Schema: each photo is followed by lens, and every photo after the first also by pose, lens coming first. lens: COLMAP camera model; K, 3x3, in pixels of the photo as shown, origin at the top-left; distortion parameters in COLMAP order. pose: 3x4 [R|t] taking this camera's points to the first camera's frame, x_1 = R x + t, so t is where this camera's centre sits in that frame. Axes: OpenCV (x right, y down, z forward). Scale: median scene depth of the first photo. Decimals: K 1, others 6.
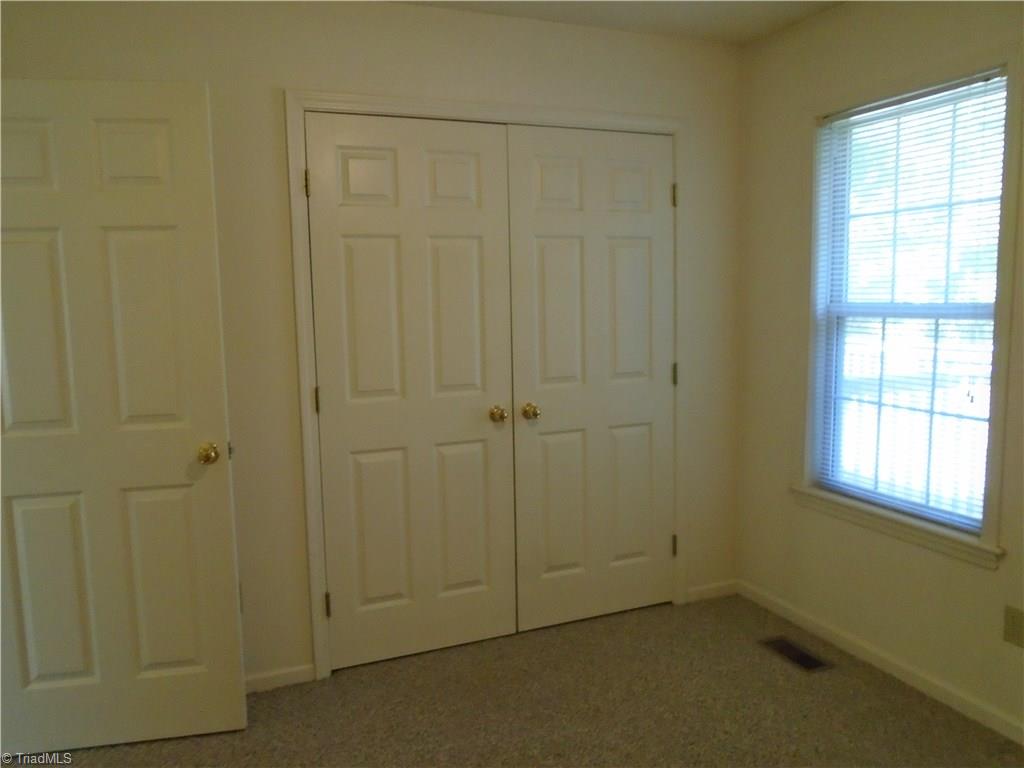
lens RADIAL K [[775.7, 0, 514.8], [0, 775.7, 379.3], [0, 0, 1]] dist [-0.036512, 0.026067]
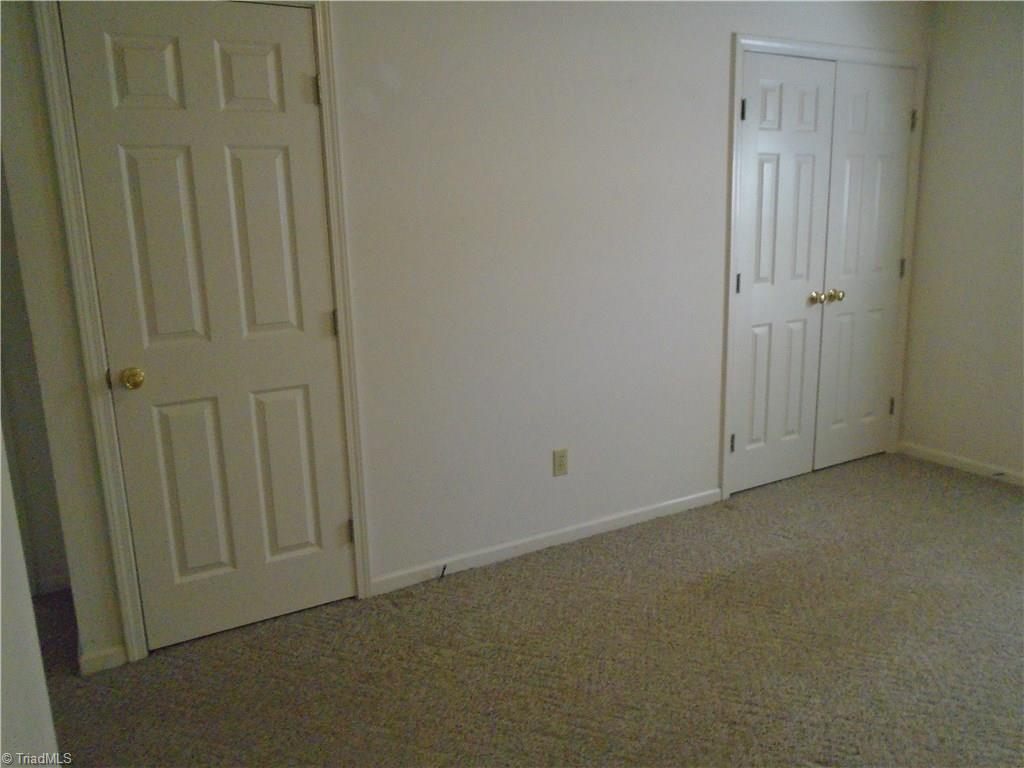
lens RADIAL K [[775.7, 0, 515.2], [0, 775.7, 387.2], [0, 0, 1]] dist [-0.036512, 0.026067]
pose [[0.993571, -0.033672, 0.108084, -0.741060], [0.023036, 0.994902, 0.098184, 0.060403], [-0.110839, -0.095063, 0.989281, -0.243656]]
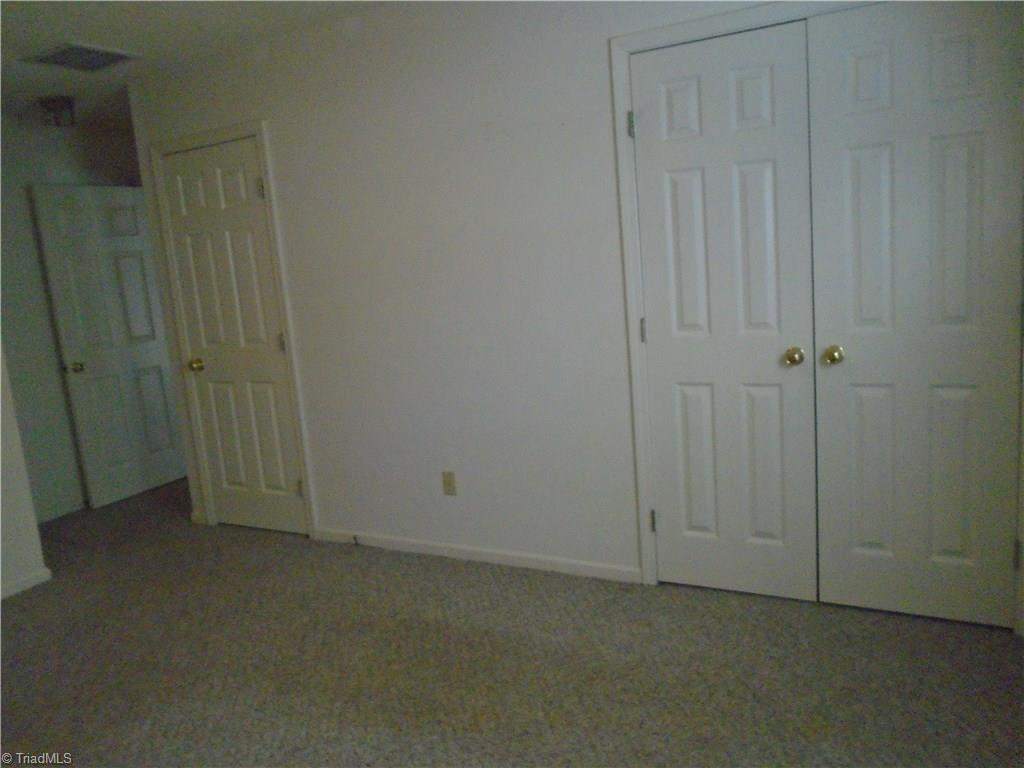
lens RADIAL K [[775.7, 0, 517.6], [0, 775.7, 385.0], [0, 0, 1]] dist [-0.036512, 0.026067]
pose [[0.613377, 0.105666, -0.782690, 0.467703], [-0.010001, 0.991969, 0.126082, -0.031627], [0.789727, -0.069508, 0.609508, 0.200670]]
